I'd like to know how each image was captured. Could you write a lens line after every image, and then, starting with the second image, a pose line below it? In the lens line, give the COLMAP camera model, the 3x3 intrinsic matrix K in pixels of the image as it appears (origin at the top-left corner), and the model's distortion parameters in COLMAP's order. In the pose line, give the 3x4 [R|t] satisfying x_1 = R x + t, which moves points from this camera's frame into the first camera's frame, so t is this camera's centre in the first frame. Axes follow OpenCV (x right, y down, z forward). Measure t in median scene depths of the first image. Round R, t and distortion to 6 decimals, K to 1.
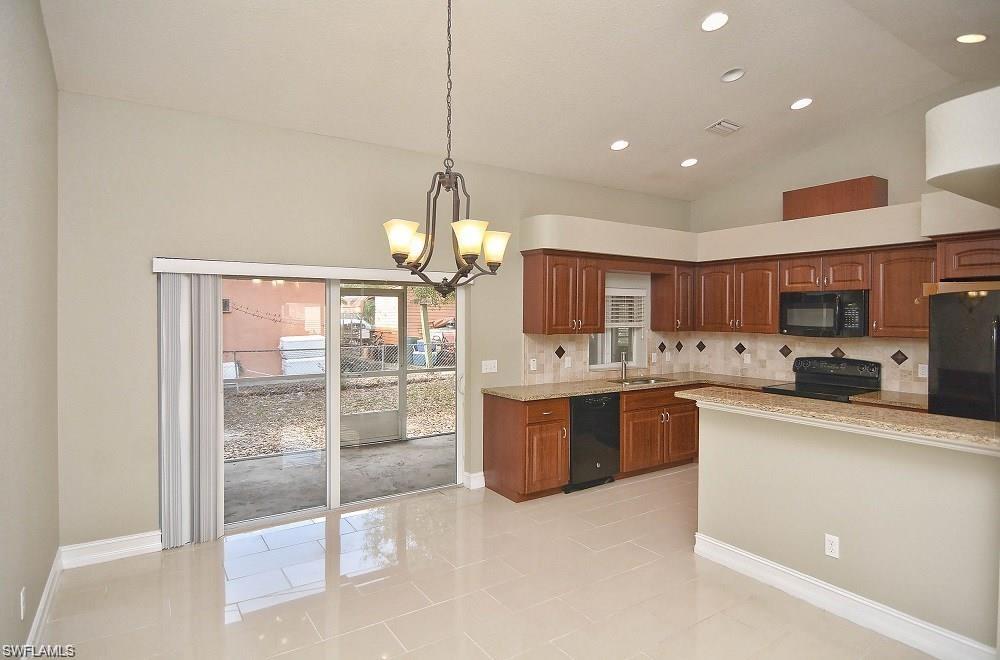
lens RADIAL K [[547.8, 0, 495.9], [0, 547.8, 321.0], [0, 0, 1]] dist [-0.005374, -0.001989]
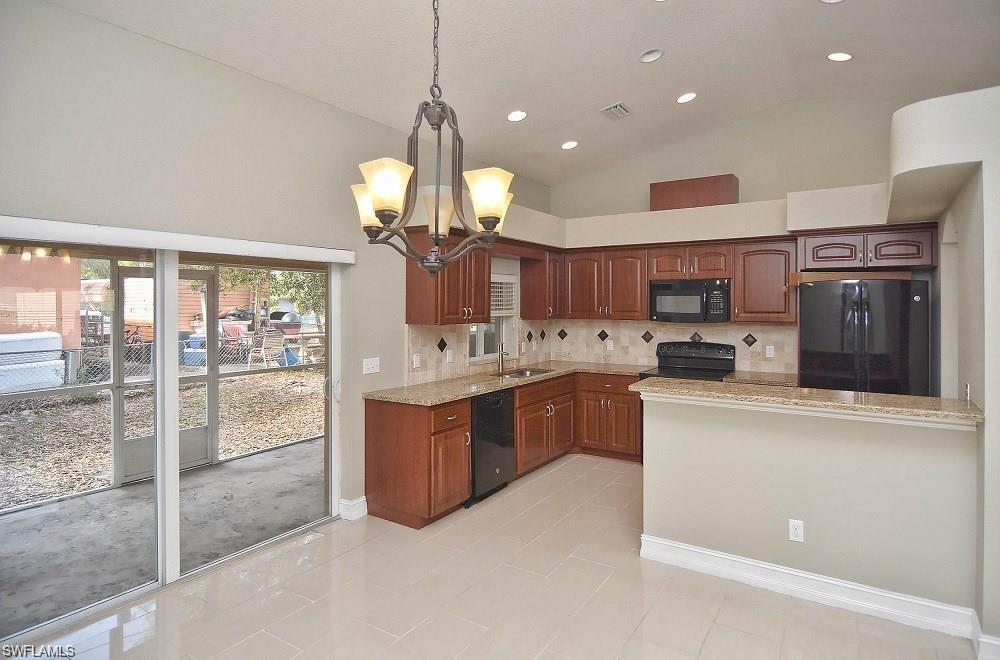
lens RADIAL K [[555.1, 0, 500.5], [0, 555.1, 305.2], [0, 0, 1]] dist [-0.001760, -0.010847]
pose [[0.915009, -0.003633, 0.403416, -0.163112], [0.007235, 0.999946, -0.007405, 0.000586], [-0.403368, 0.009695, 0.914987, 0.159131]]
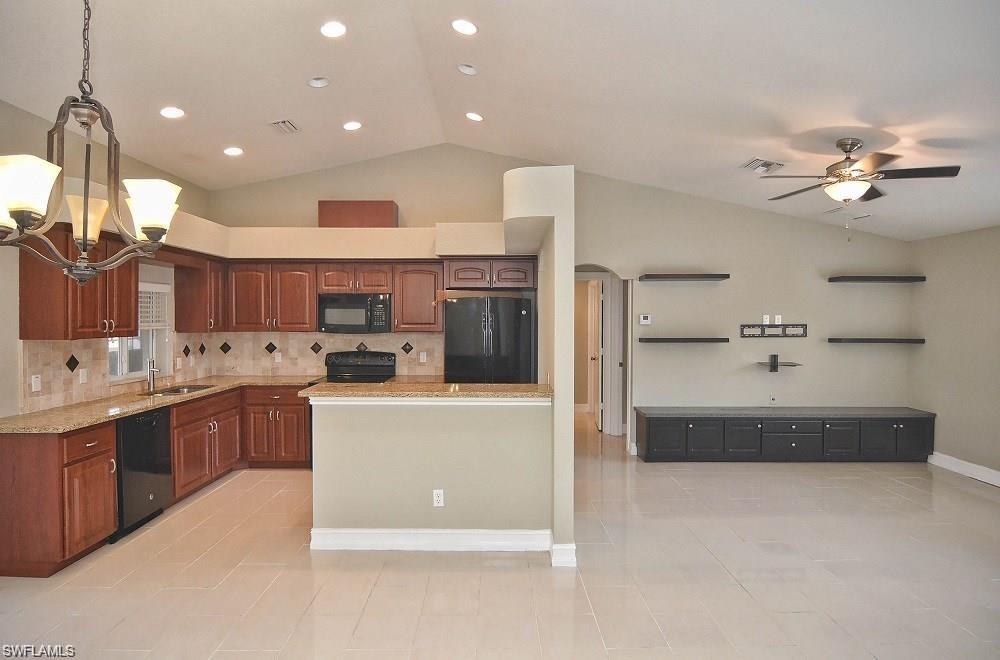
lens RADIAL K [[554.5, 0, 501.5], [0, 554.5, 328.2], [0, 0, 1]] dist [-0.003273, -0.013476]
pose [[0.543550, -0.017567, 0.839193, -0.204331], [0.008584, 0.999845, 0.015370, 0.002559], [-0.839333, -0.001151, 0.543617, 0.105761]]
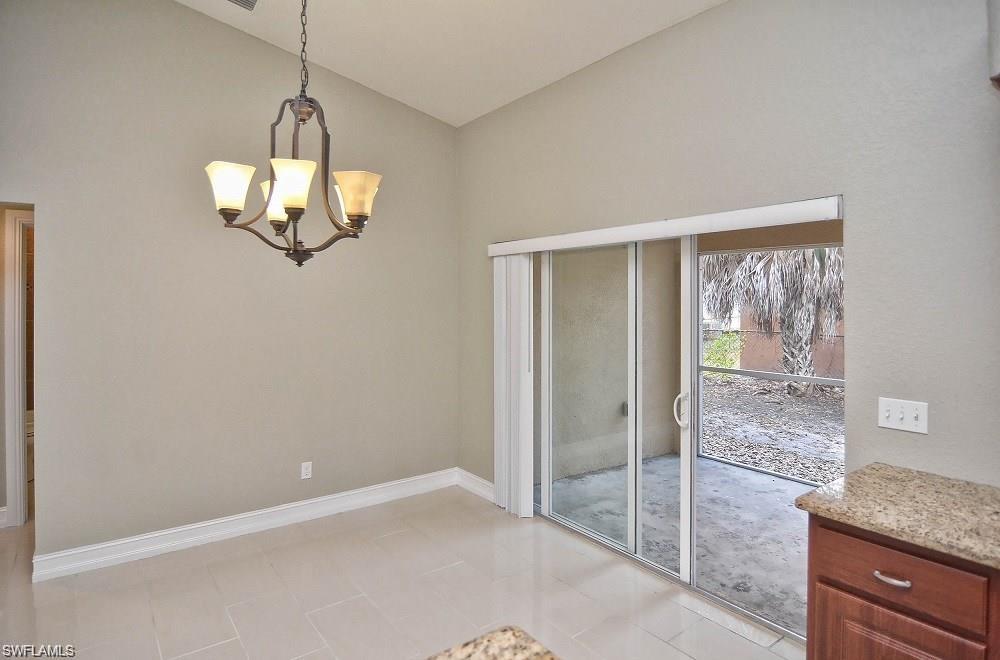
lens RADIAL K [[549.8, 0, 503.7], [0, 549.8, 299.0], [0, 0, 1]] dist [-0.003746, -0.001585]
pose [[0.061519, -0.001905, -0.998104, 0.364274], [-0.010579, 0.999941, -0.002561, 0.001281], [0.998050, 0.010717, 0.061495, 0.656645]]
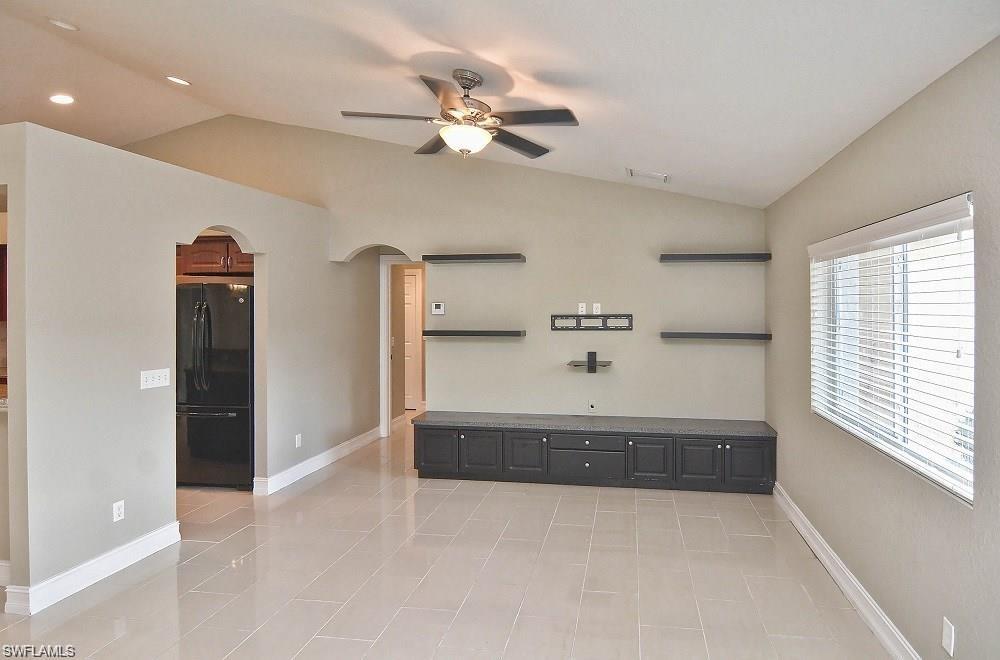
lens RADIAL K [[559.5, 0, 553.3], [0, 559.5, 307.0], [0, 0, 1]] dist [-0.006892, -0.002717]
pose [[0.661423, -0.004521, 0.750000, 0.331496], [0.008491, 0.999963, -0.001460, 0.005206], [-0.749965, 0.007334, 0.661437, -0.337612]]
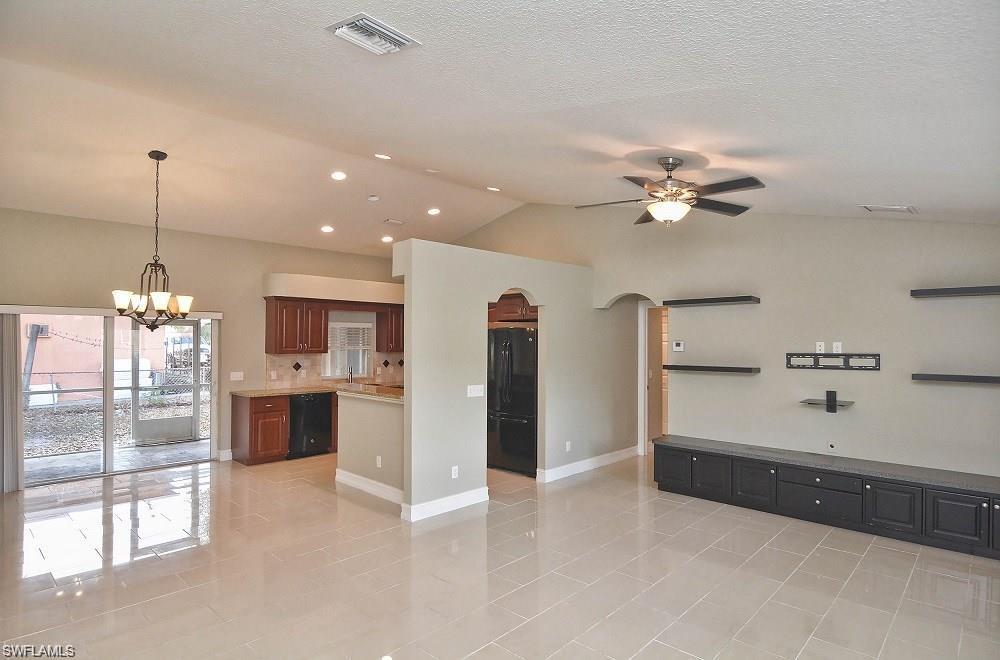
lens RADIAL K [[543.1, 0, 497.2], [0, 543.1, 333.1], [0, 0, 1]] dist [-0.004940, -0.001045]
pose [[0.976254, 0.003275, 0.216605, 0.338596], [0.001772, 0.999732, -0.023103, 0.002893], [-0.216622, 0.022938, 0.975986, -0.536018]]
